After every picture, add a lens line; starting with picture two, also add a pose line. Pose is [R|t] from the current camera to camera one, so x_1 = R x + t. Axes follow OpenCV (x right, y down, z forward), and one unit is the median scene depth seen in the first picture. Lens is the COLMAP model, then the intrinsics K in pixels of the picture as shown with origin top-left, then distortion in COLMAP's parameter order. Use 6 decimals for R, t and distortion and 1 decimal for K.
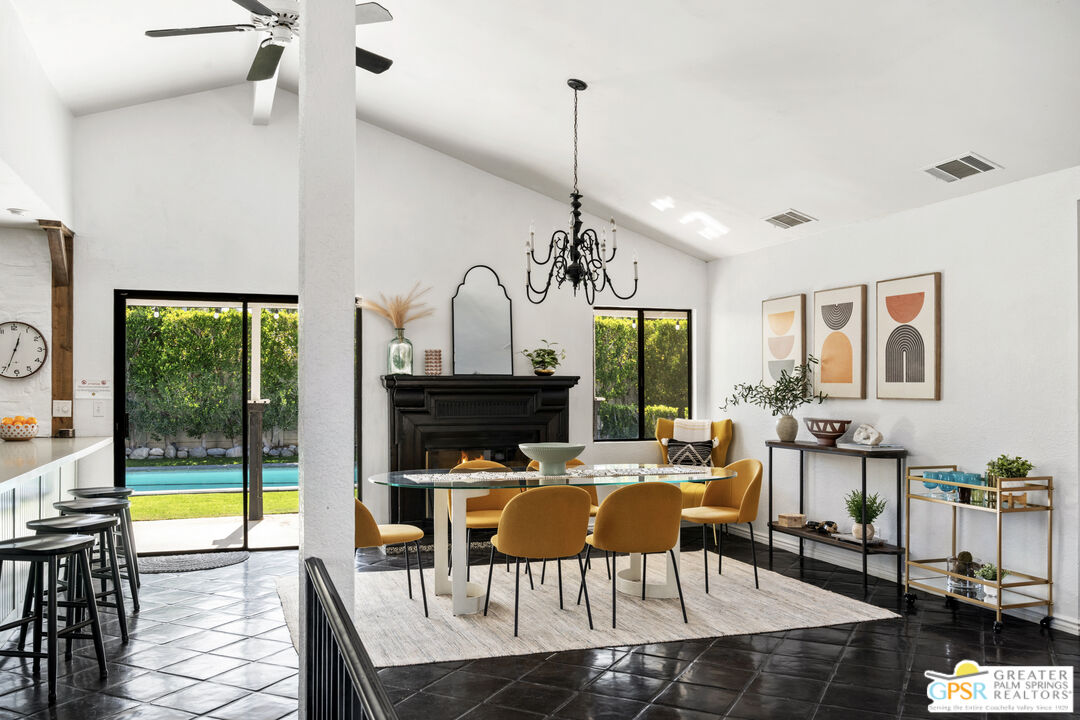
lens RADIAL K [[919.1, 0, 538.9], [0, 919.1, 407.1], [0, 0, 1]] dist [0.002325, 0.001947]
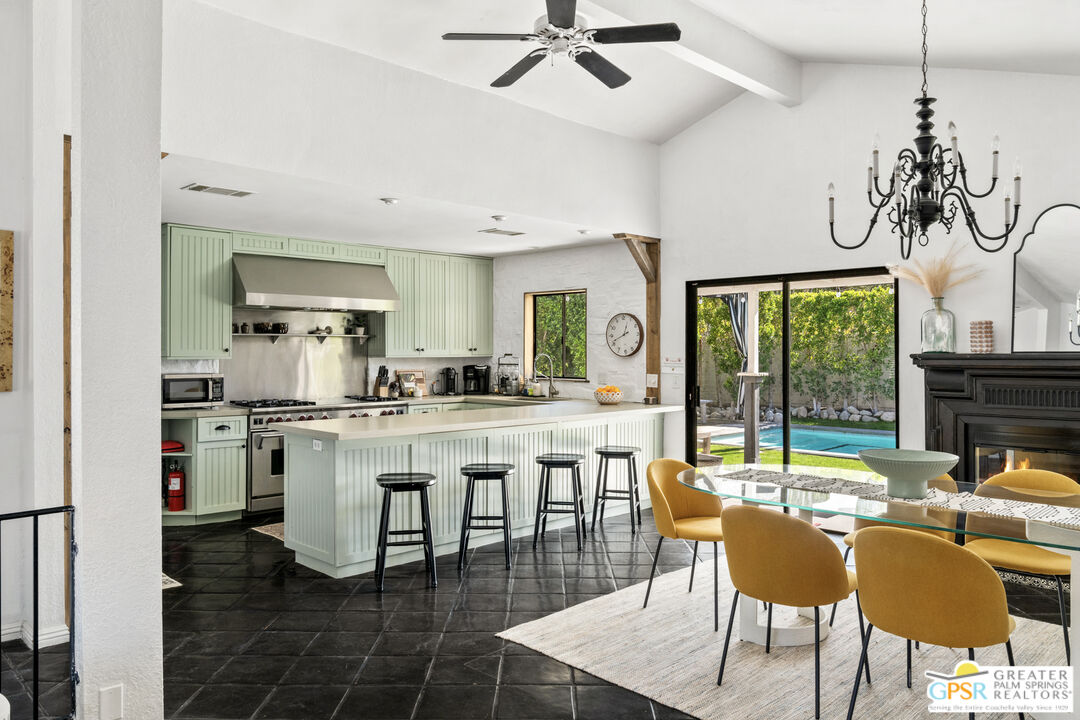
lens RADIAL K [[780.6, 0, 540.0], [0, 780.6, 360.0], [0, 0, 1]] dist [0.001776, 0.001289]
pose [[0.448070, 0.007329, -0.893969, 0.359620], [-0.022709, 0.999737, -0.003186, -0.019415], [0.893710, 0.021728, 0.448118, 0.386194]]
